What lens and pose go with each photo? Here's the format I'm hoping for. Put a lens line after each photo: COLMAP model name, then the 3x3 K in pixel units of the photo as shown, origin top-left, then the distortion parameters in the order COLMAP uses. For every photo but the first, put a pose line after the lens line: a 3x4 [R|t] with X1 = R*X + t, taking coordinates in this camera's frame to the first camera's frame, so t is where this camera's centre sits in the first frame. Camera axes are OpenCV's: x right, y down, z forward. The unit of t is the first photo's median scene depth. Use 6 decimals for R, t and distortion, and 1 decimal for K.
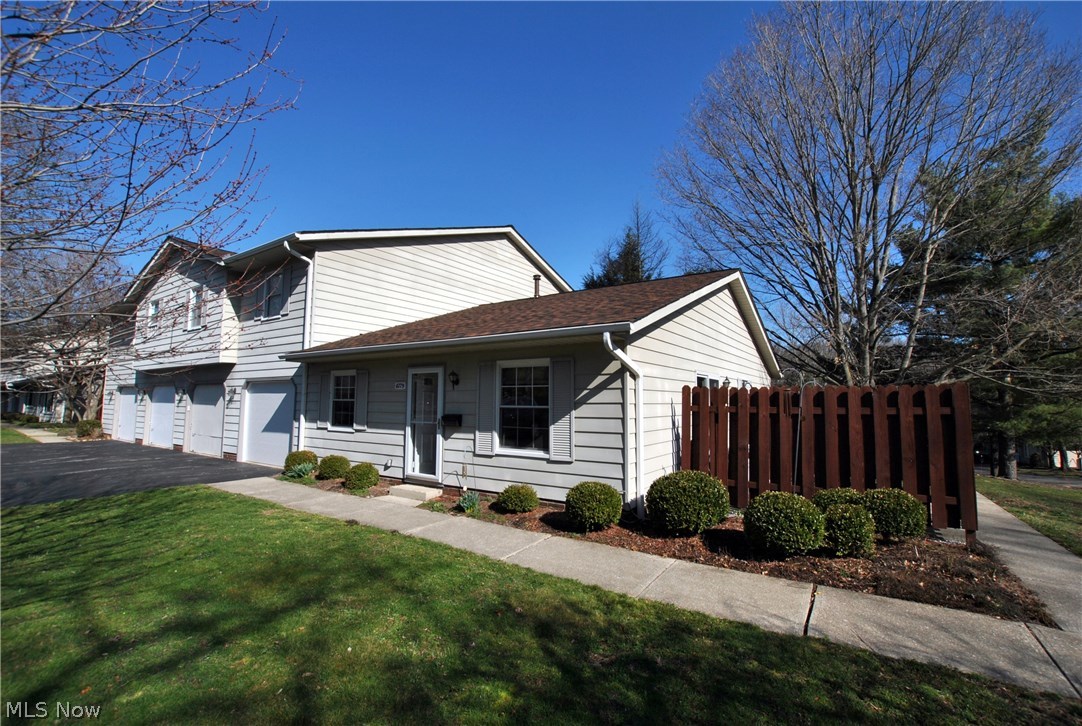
lens RADIAL K [[478.3, 0, 550.1], [0, 478.3, 357.0], [0, 0, 1]] dist [-0.025253, 0.000156]
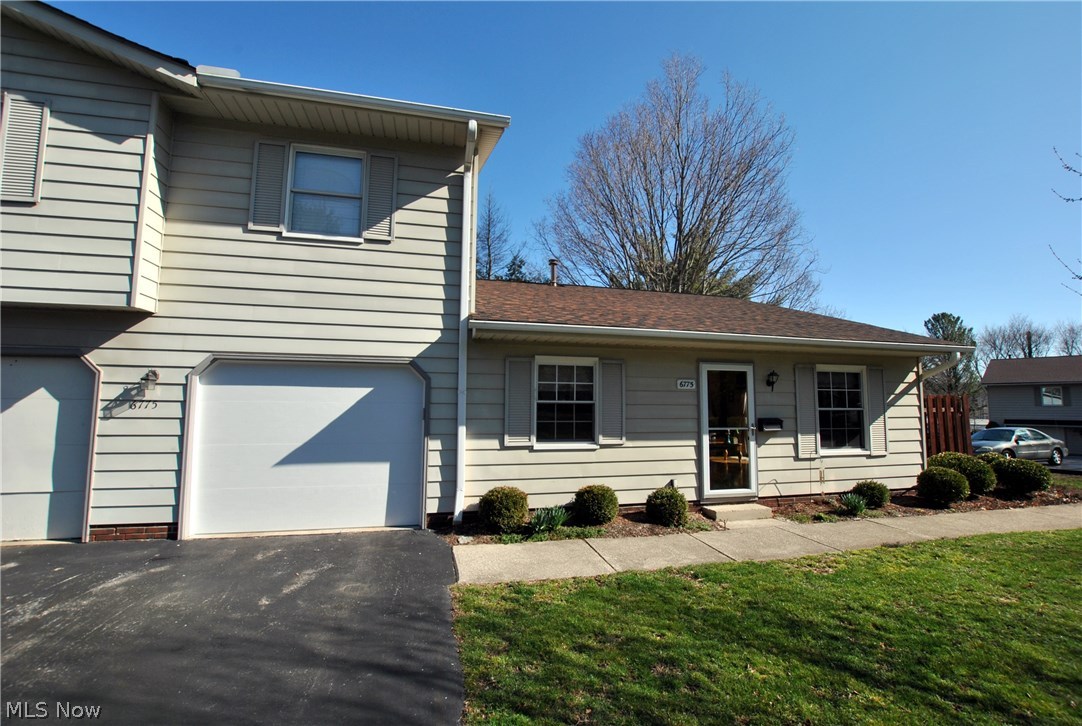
lens RADIAL K [[434.5, 0, 541.0], [0, 434.5, 363.0], [0, 0, 1]] dist [-0.020697, -0.000026]
pose [[0.683664, 0.067994, 0.726623, -1.099380], [-0.072440, 0.997056, -0.025142, 0.066514], [-0.726193, -0.035447, 0.686576, 0.745102]]
